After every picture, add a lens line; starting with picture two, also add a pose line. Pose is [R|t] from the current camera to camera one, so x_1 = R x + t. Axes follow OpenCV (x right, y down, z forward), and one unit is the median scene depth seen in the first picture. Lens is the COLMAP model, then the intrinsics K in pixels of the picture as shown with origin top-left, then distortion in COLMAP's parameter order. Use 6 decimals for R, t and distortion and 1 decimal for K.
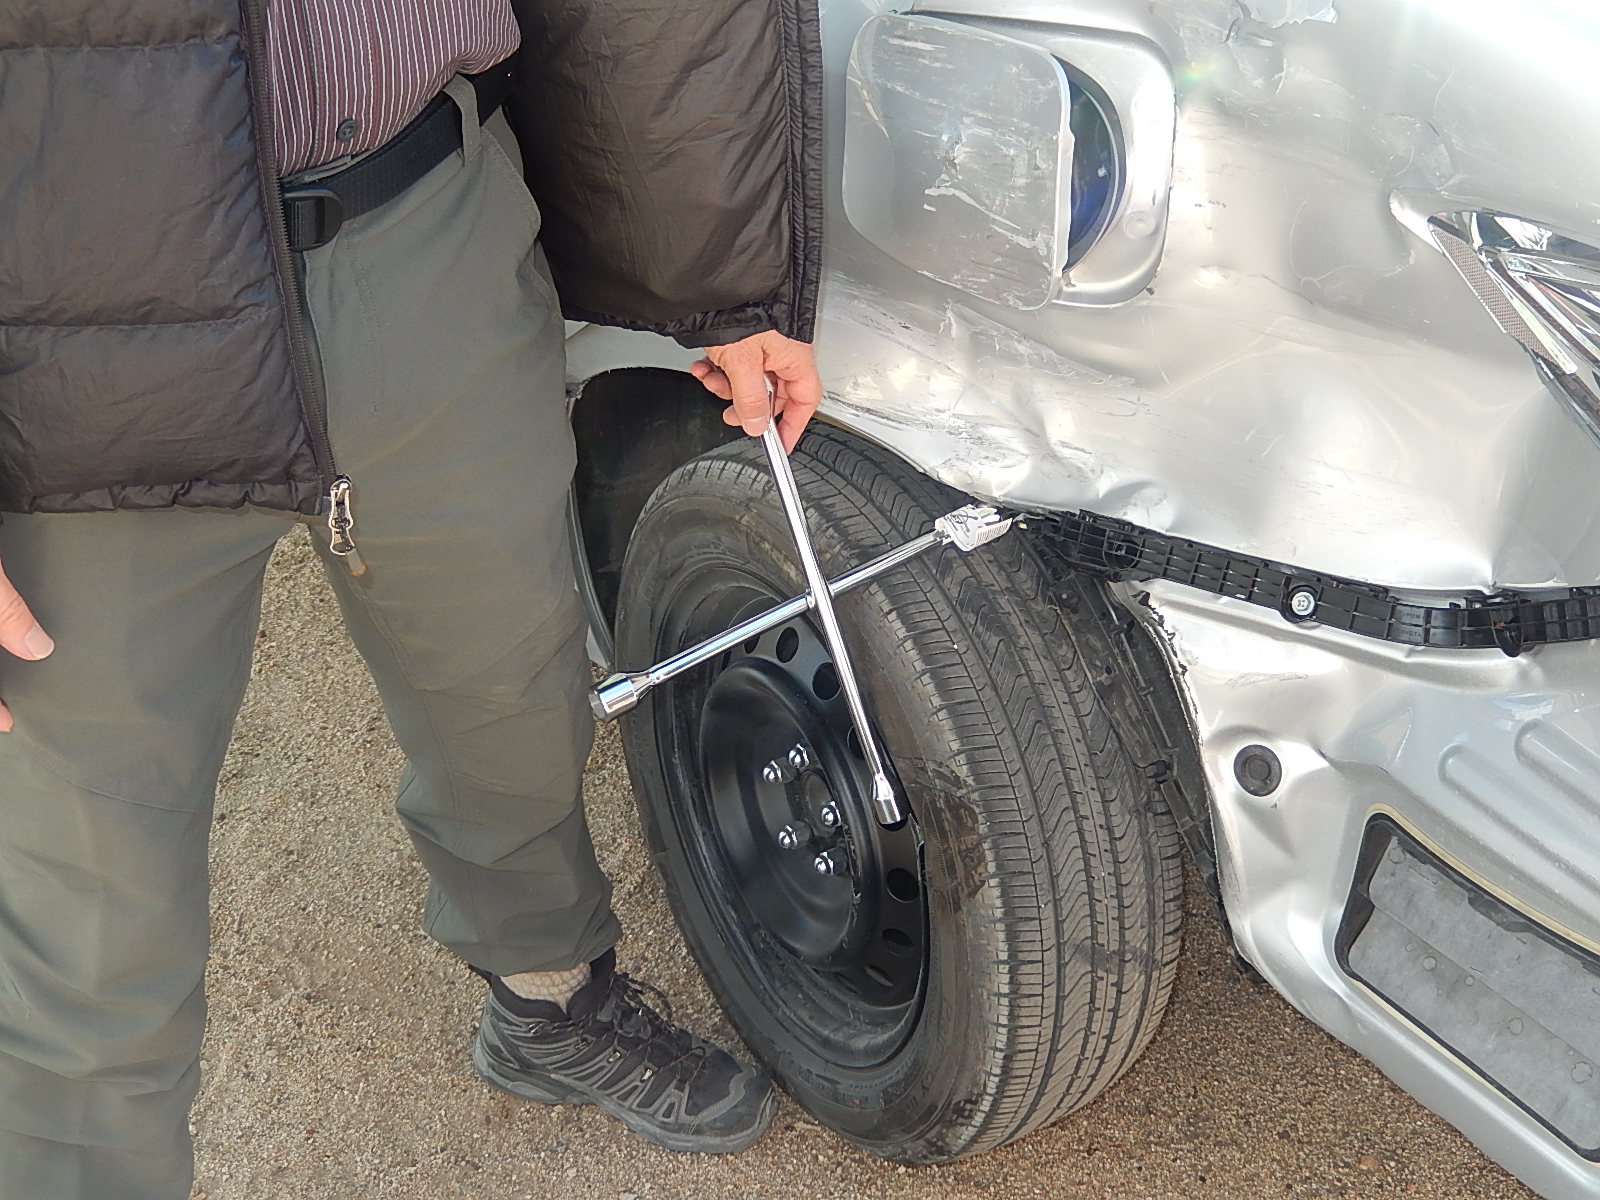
lens RADIAL K [[1872.6, 0, 802.1], [0, 1872.6, 602.4], [0, 0, 1]] dist [-0.026307, 0.000000]
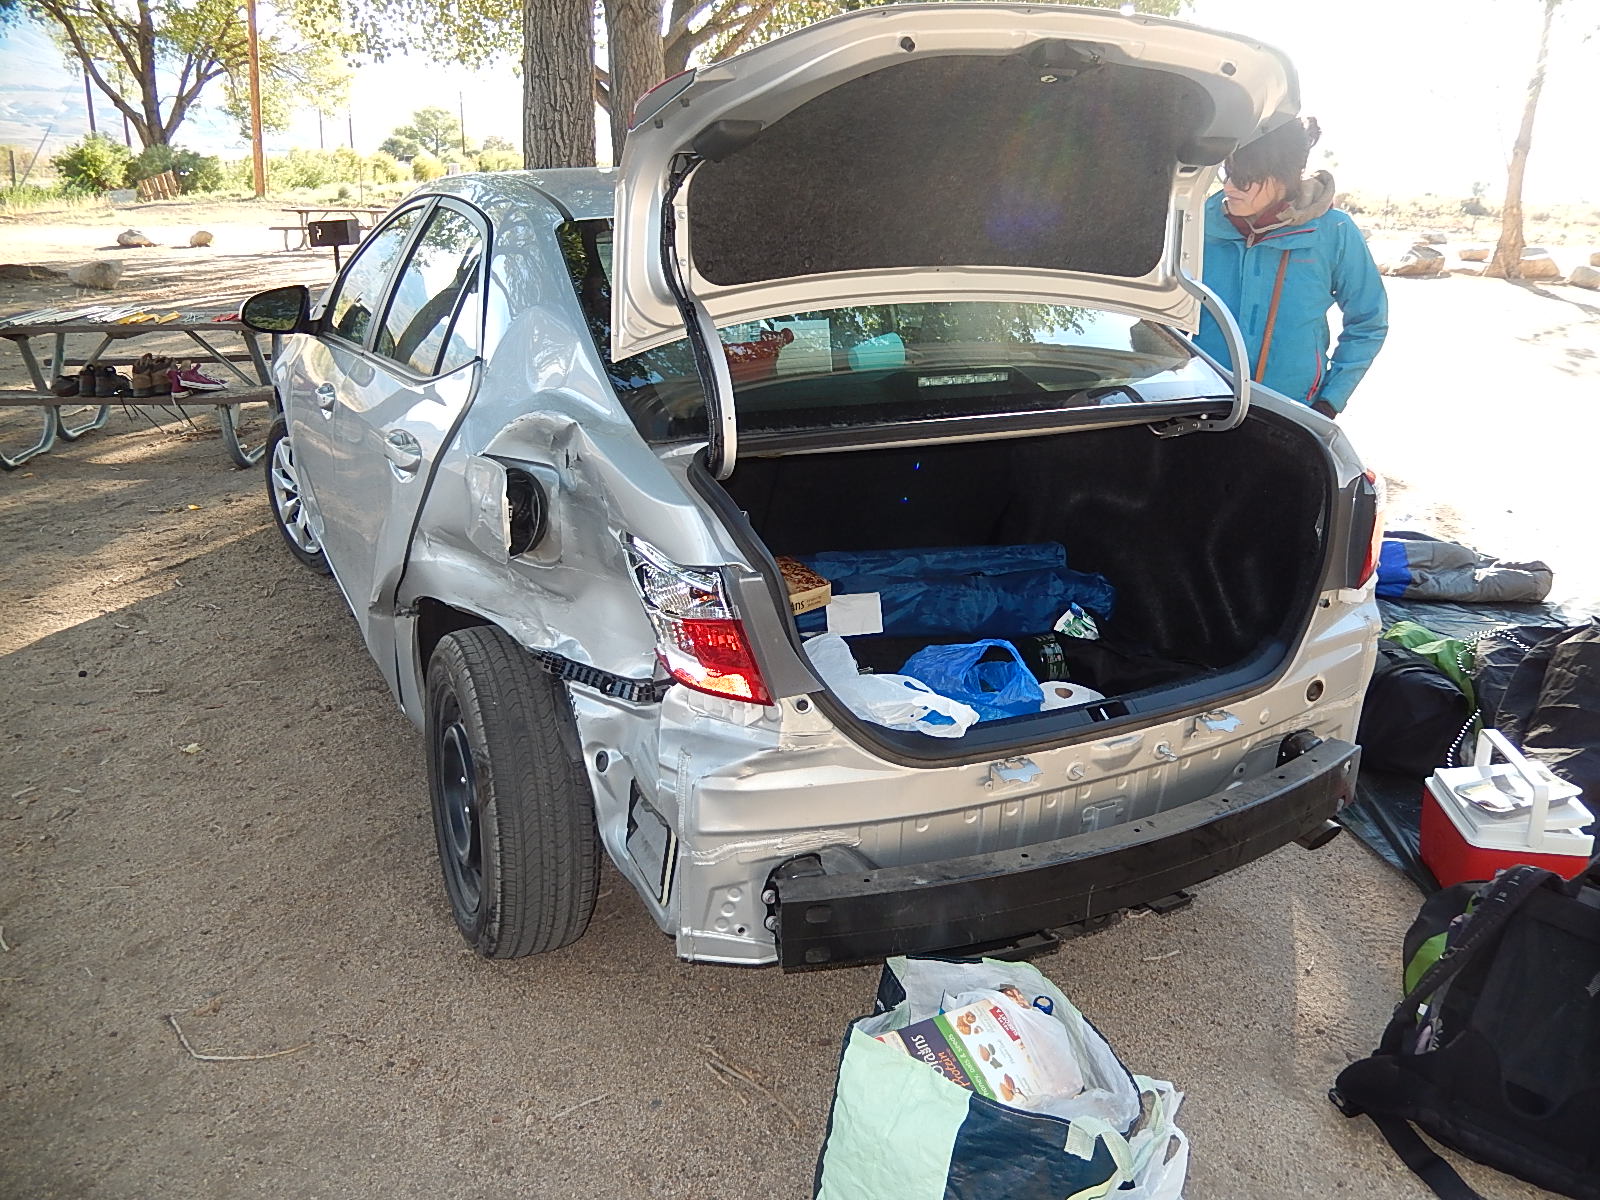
lens RADIAL K [[1315.4, 0, 799.1], [0, 1315.4, 599.8], [0, 0, 1]] dist [-0.040727, -0.012206]
pose [[0.991114, 0.065780, -0.115612, 0.664647], [-0.090227, 0.971099, -0.220967, 0.234814], [0.097735, 0.229435, 0.968405, -0.655372]]
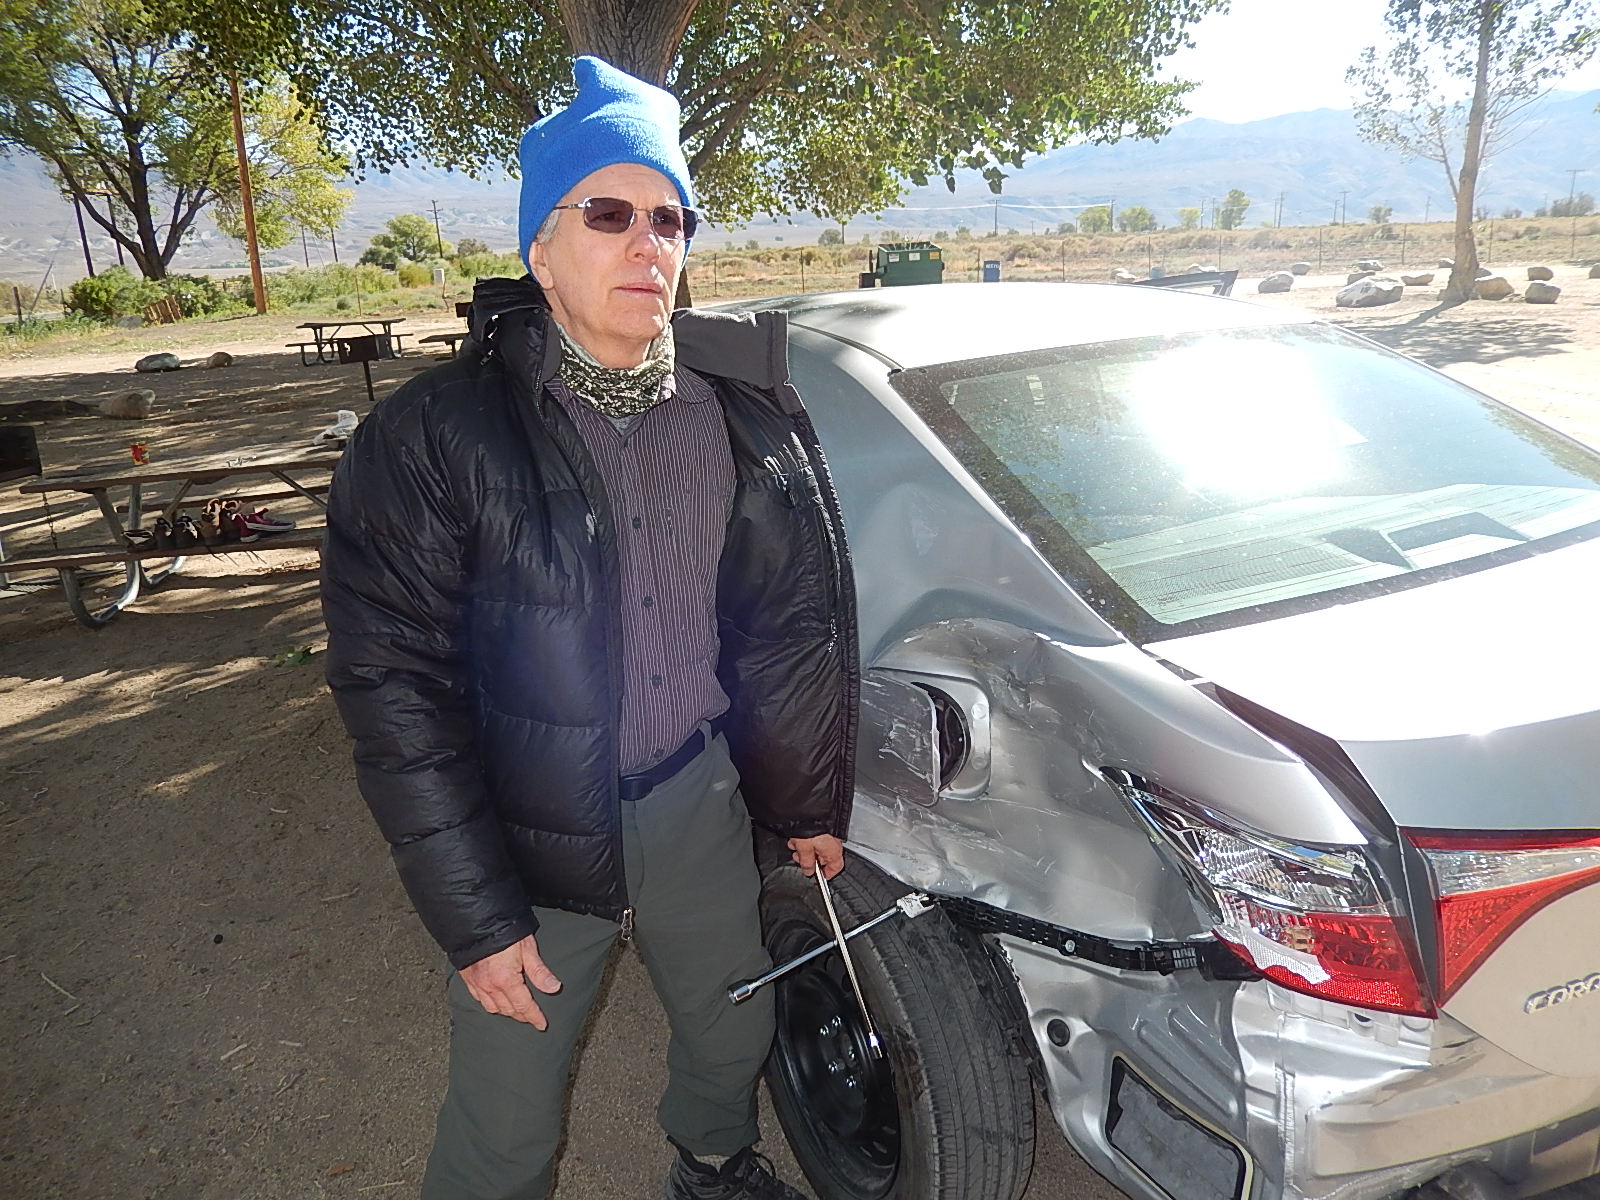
lens RADIAL K [[1205.8, 0, 770.4], [0, 1205.8, 555.0], [0, 0, 1]] dist [-0.016209, 0.011684]
pose [[0.994910, -0.024219, -0.097809, 0.073931], [-0.004595, 0.958770, -0.284146, -0.031906], [0.100659, 0.283149, 0.953779, -0.386713]]
